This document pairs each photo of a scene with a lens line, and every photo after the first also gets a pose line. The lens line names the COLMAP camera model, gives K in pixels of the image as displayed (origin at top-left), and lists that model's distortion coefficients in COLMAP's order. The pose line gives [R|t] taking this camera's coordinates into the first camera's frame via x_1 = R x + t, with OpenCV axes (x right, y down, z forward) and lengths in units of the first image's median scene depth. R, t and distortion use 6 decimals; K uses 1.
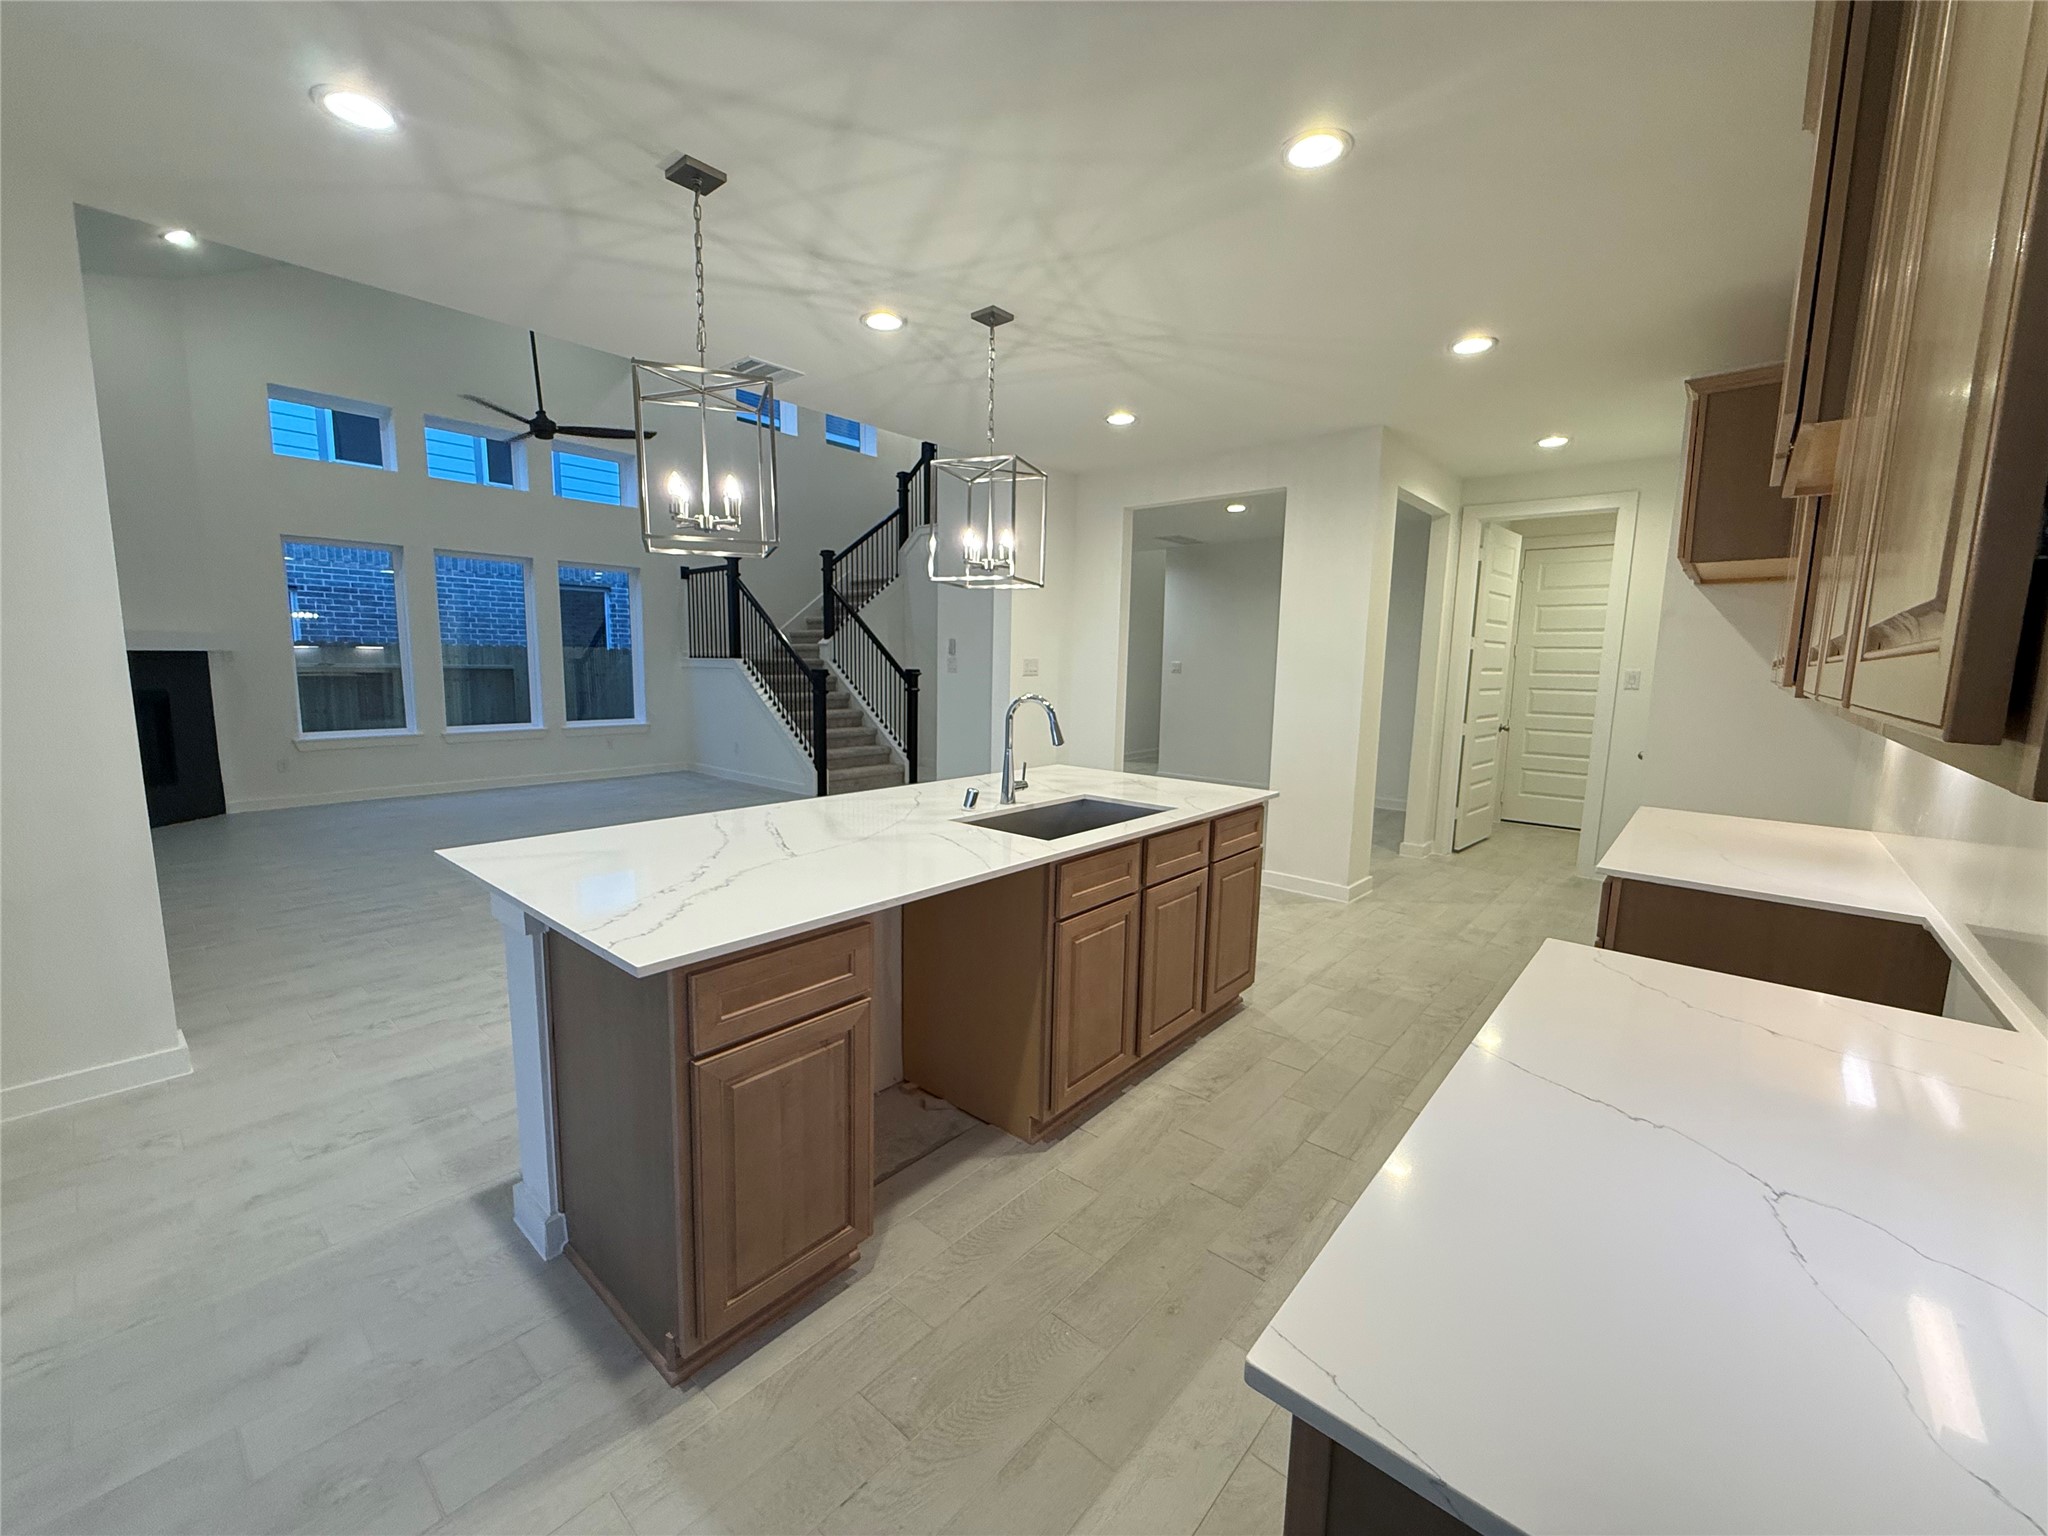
lens RADIAL K [[816.0, 0, 1026.9], [0, 816.0, 766.9], [0, 0, 1]] dist [-0.002788, 0.000117]
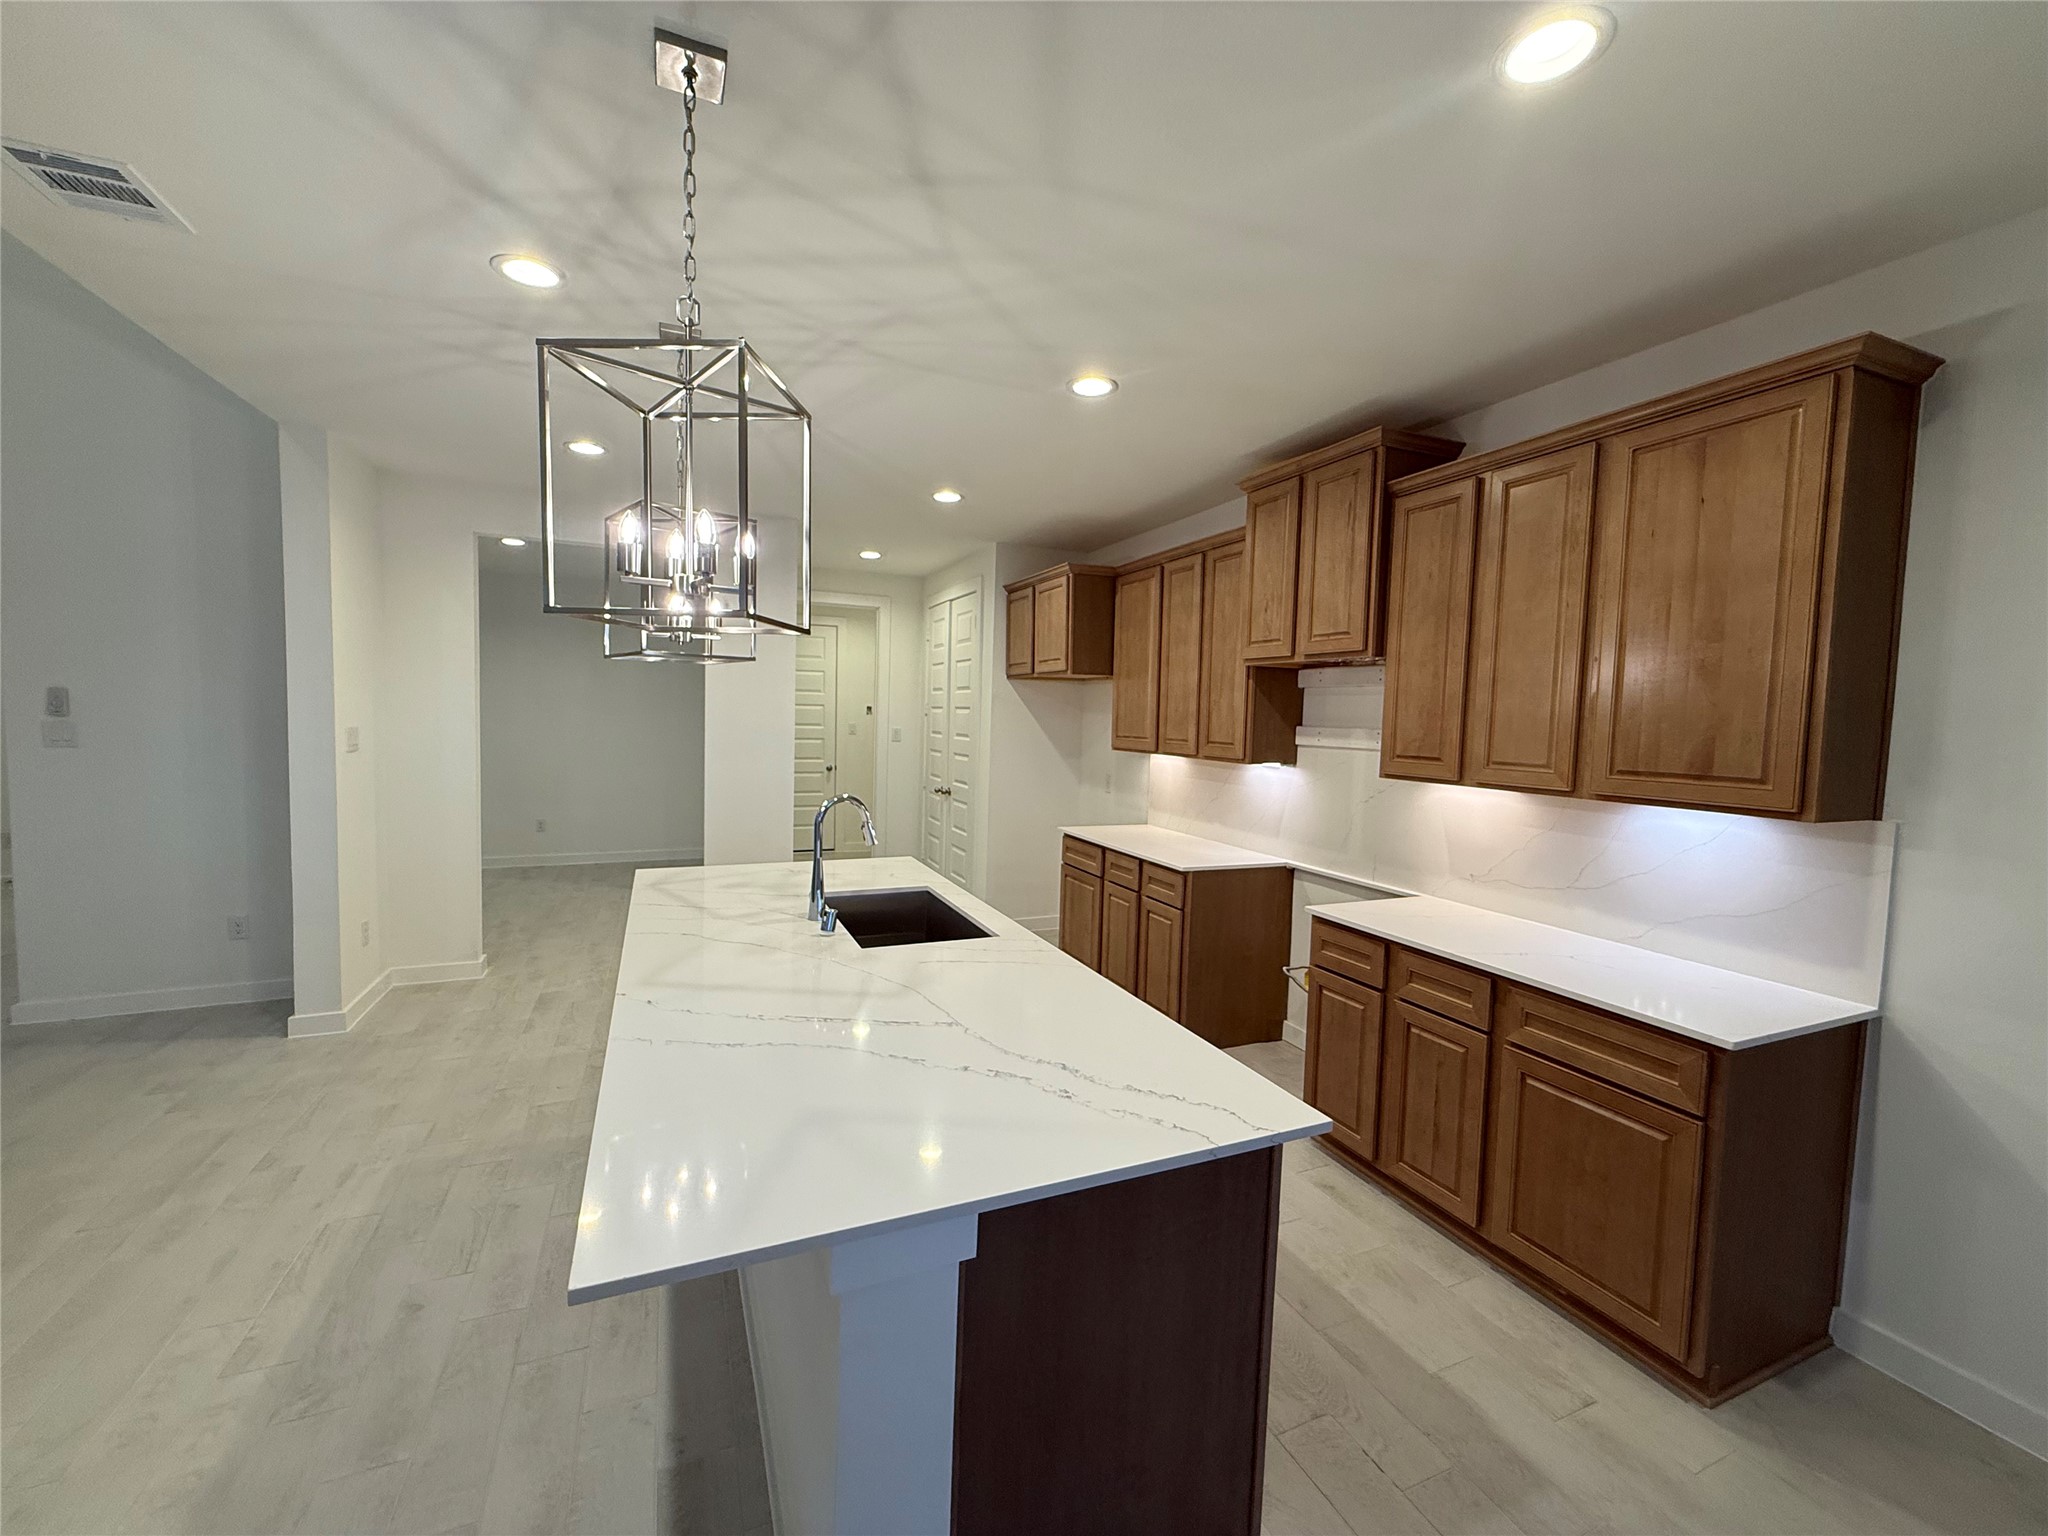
lens RADIAL K [[816.0, 0, 1023.6], [0, 816.0, 769.0], [0, 0, 1]] dist [-0.002788, 0.000117]
pose [[0.439595, -0.065952, 0.895772, -0.746732], [0.100028, 0.994692, 0.024147, -0.122989], [-0.892609, 0.078987, 0.443858, 0.418830]]
